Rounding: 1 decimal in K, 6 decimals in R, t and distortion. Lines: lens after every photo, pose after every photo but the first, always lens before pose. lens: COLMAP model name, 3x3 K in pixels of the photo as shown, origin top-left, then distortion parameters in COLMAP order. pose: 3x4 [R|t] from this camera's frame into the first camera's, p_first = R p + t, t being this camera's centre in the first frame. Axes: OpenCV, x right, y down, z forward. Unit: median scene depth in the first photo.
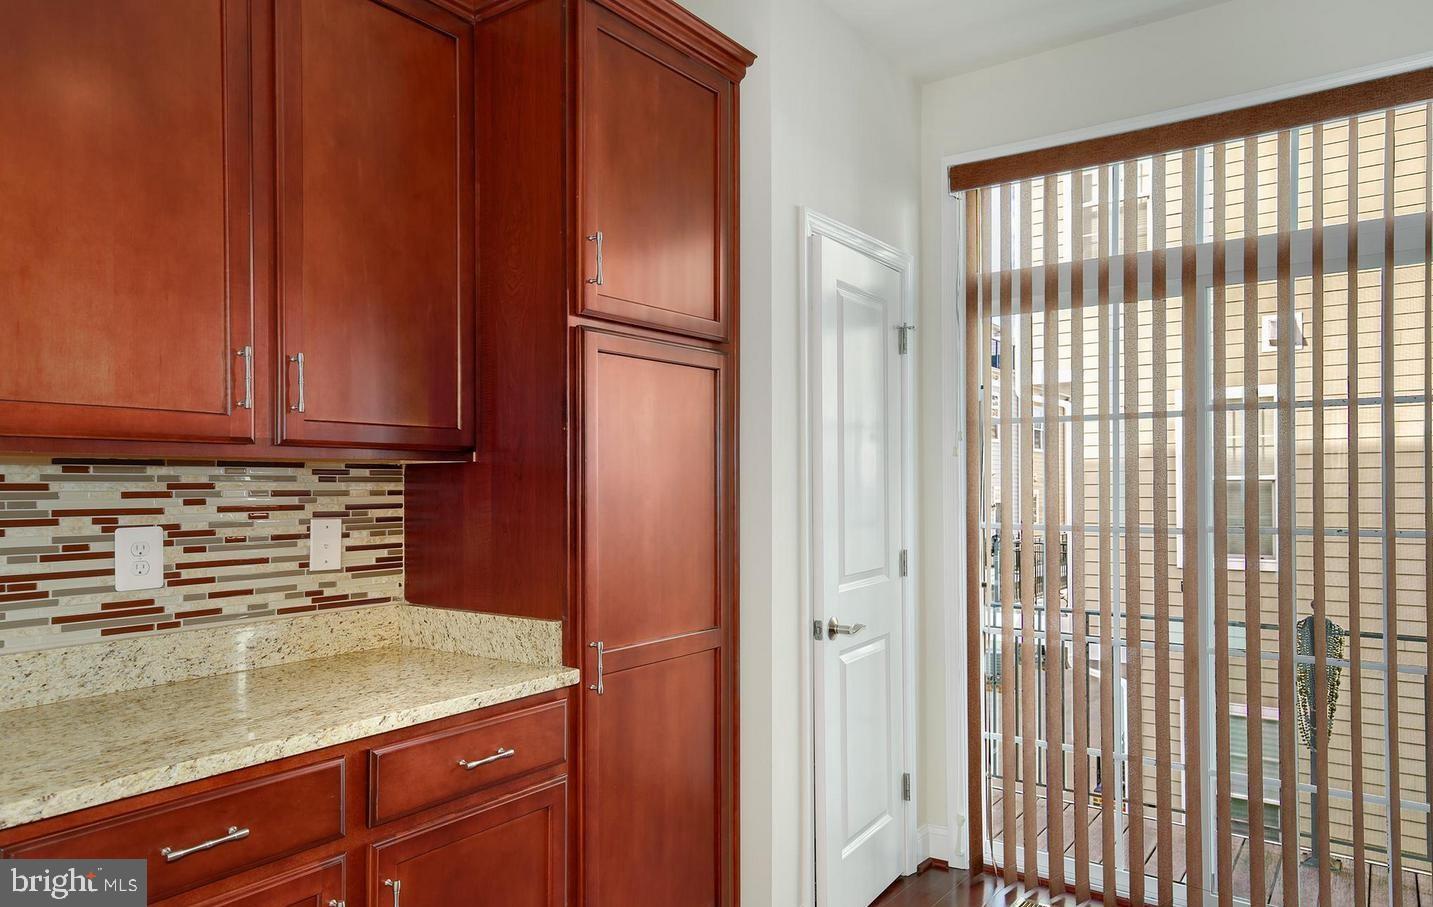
lens RADIAL K [[963.4, 0, 719.1], [0, 963.4, 486.0], [0, 0, 1]] dist [0.042837, 0.000955]
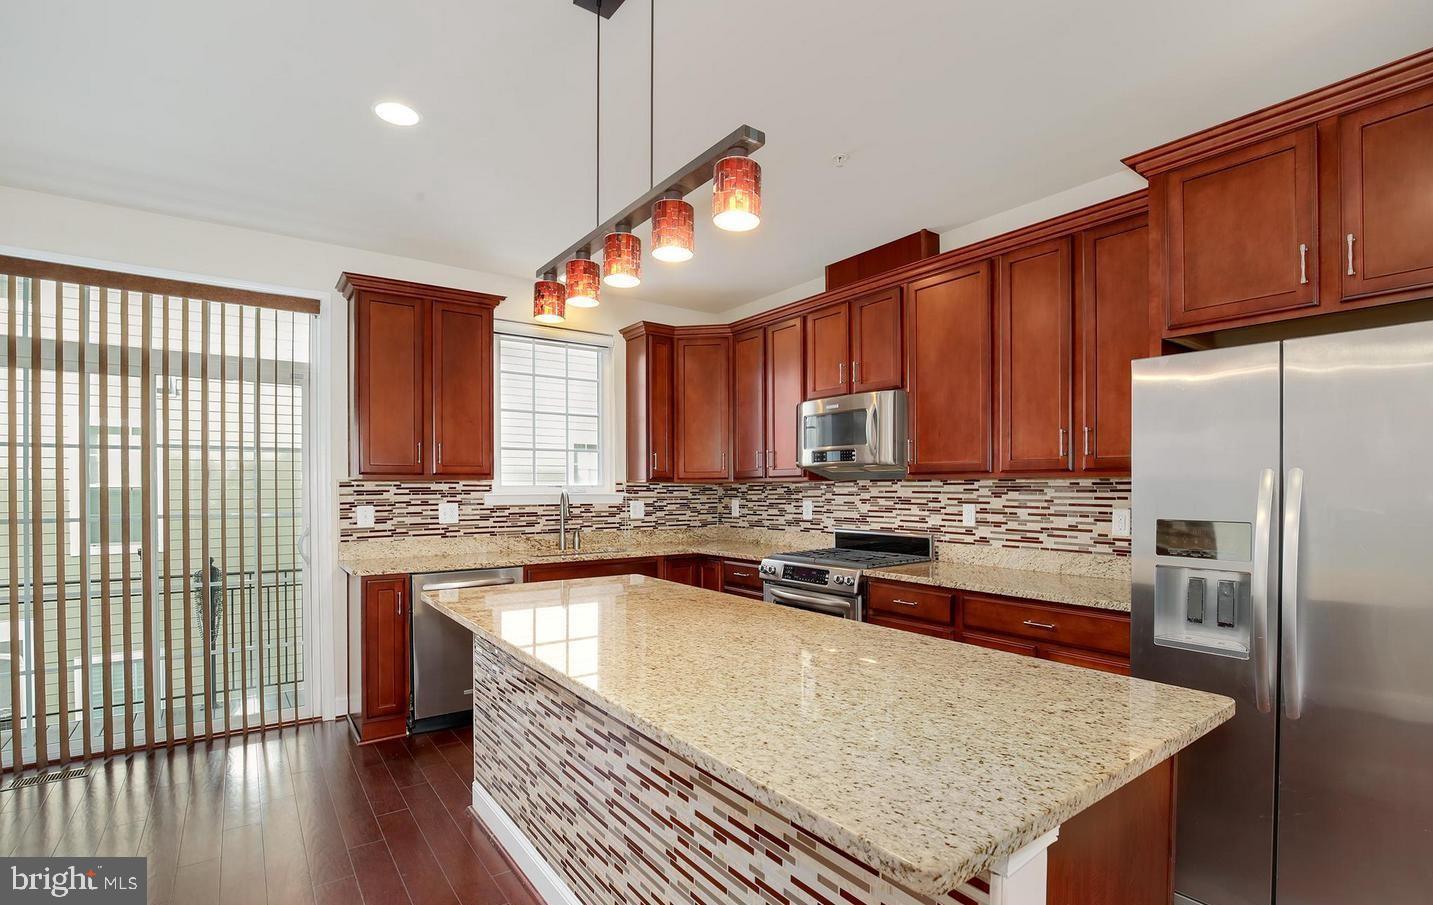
lens RADIAL K [[668.0, 0, 723.3], [0, 668.0, 488.4], [0, 0, 1]] dist [-0.023635, -0.000356]
pose [[0.301736, 0.004264, 0.953382, -0.345945], [-0.000454, 0.999991, -0.004329, -0.000015], [-0.953391, 0.000873, 0.301735, -0.344539]]
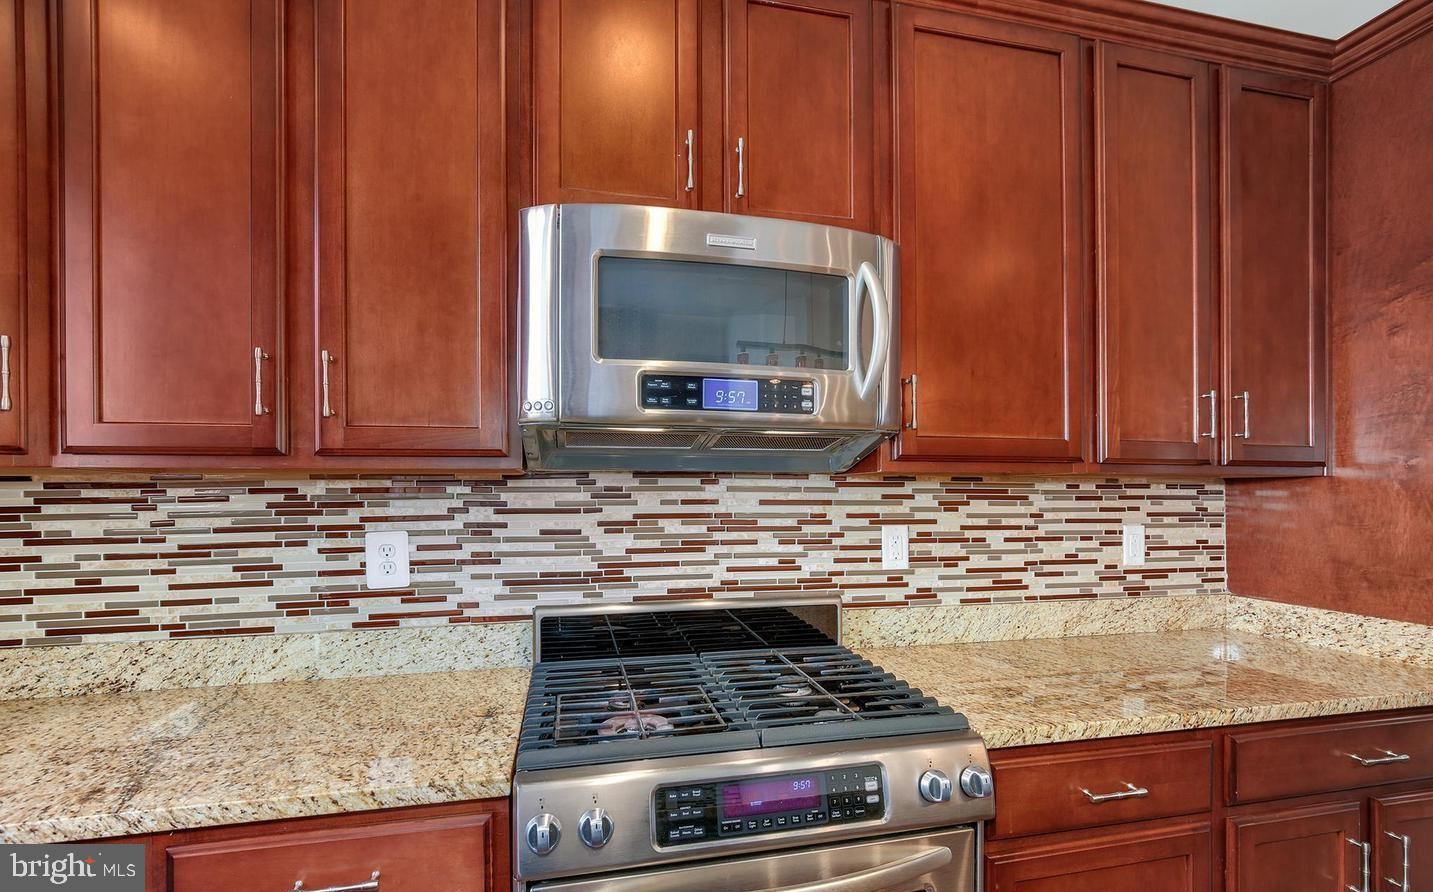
lens RADIAL K [[668.5, 0, 726.7], [0, 668.5, 494.5], [0, 0, 1]] dist [-0.010399, 0.002426]
pose [[-0.758010, 0.006560, 0.652210, 0.849160], [0.005137, 0.999978, -0.004087, -0.003968], [-0.652223, 0.000253, -0.758027, 0.247513]]
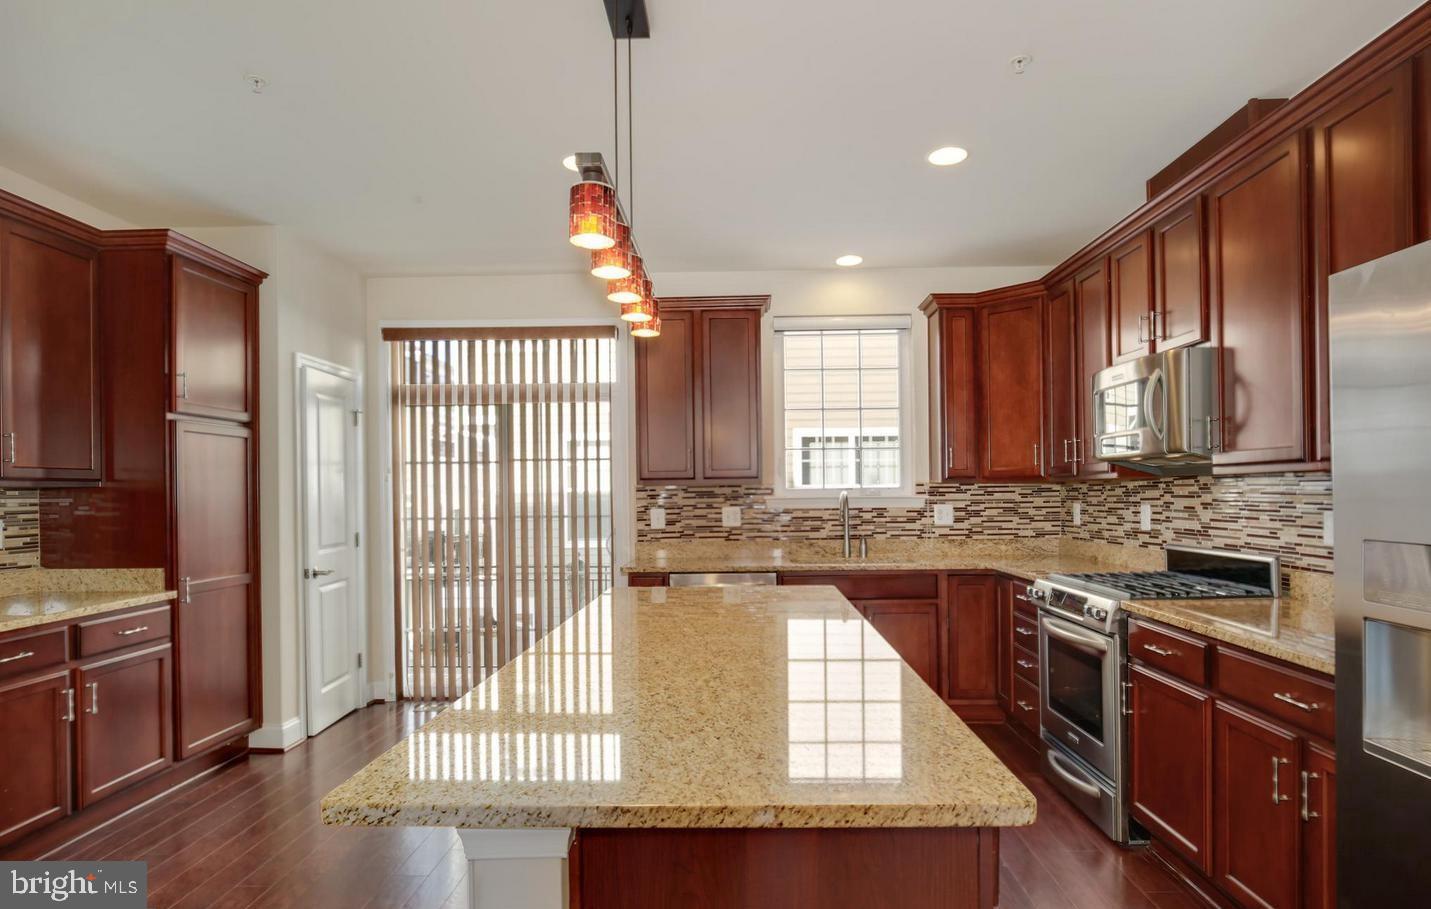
lens RADIAL K [[784.9, 0, 729.0], [0, 784.9, 494.1], [0, 0, 1]] dist [-0.020719, 0.004034]
pose [[0.818199, -0.006718, 0.574896, -0.109658], [0.007425, 0.999972, 0.001117, -0.003947], [-0.574887, 0.003355, 0.818226, -0.813090]]
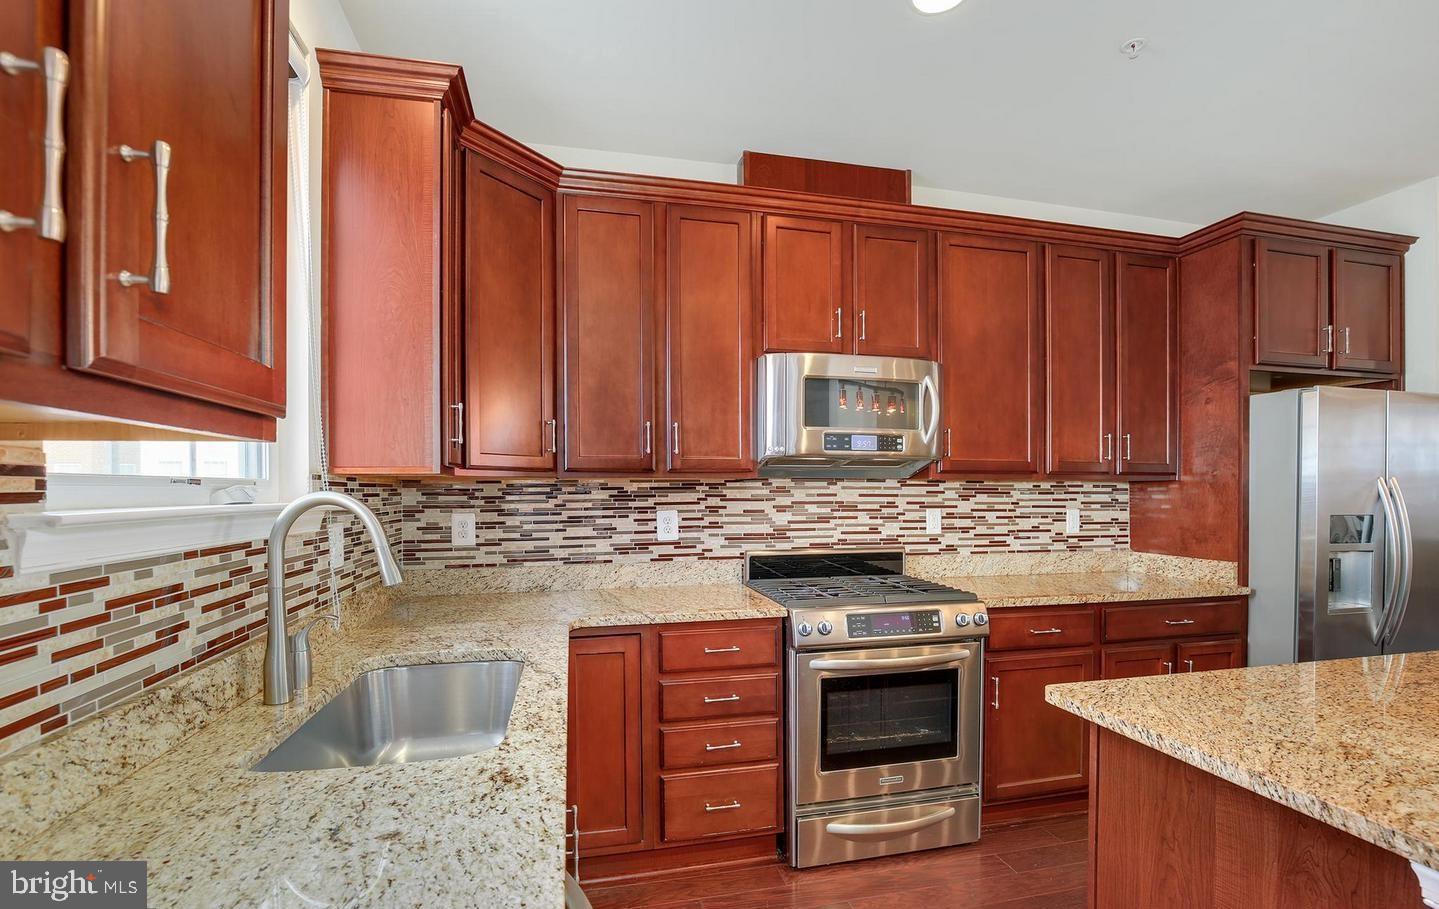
lens RADIAL K [[670.8, 0, 728.2], [0, 670.8, 496.1], [0, 0, 1]] dist [-0.023635, -0.000356]
pose [[-0.760925, 0.000807, 0.648840, 0.660005], [0.004091, 0.999985, 0.003554, -0.002164], [-0.648827, 0.005359, -0.760917, 0.788928]]
